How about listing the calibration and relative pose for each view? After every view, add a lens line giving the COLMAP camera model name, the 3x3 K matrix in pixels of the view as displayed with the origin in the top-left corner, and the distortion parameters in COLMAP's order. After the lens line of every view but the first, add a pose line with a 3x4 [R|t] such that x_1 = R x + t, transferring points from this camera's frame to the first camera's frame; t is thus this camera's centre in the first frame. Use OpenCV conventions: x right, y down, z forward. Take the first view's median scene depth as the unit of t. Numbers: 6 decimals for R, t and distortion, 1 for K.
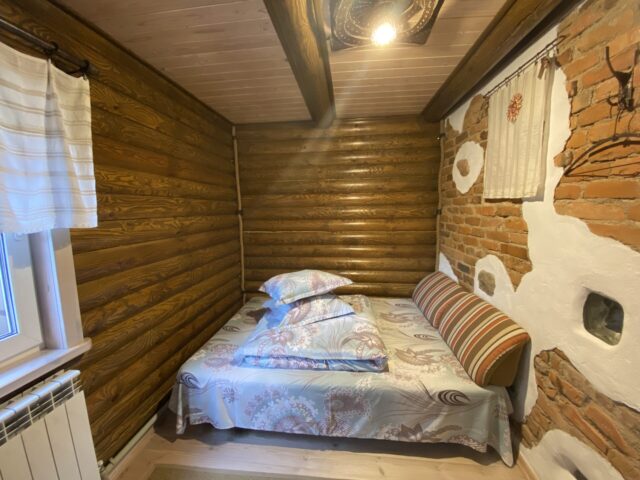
lens RADIAL K [[255.9, 0, 317.0], [0, 255.9, 239.6], [0, 0, 1]] dist [0.023282, -0.024311]
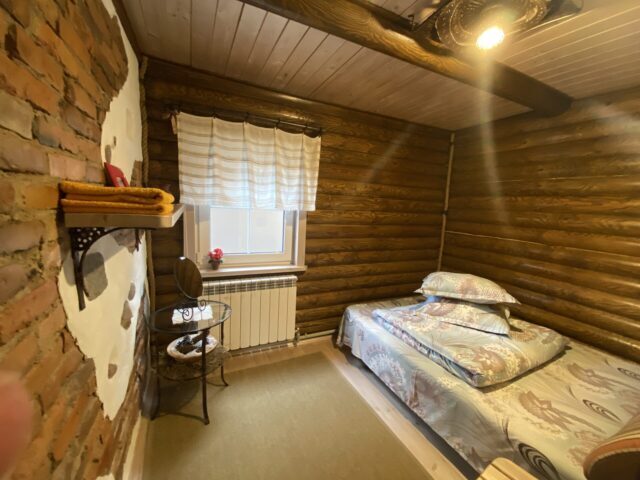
lens RADIAL K [[255.9, 0, 317.0], [0, 255.9, 239.6], [0, 0, 1]] dist [0.023282, -0.024311]
pose [[0.519109, 0.154864, -0.840561, 0.625029], [-0.159336, 0.983742, 0.082842, 0.000507], [0.839725, 0.090928, 0.535345, -0.023665]]
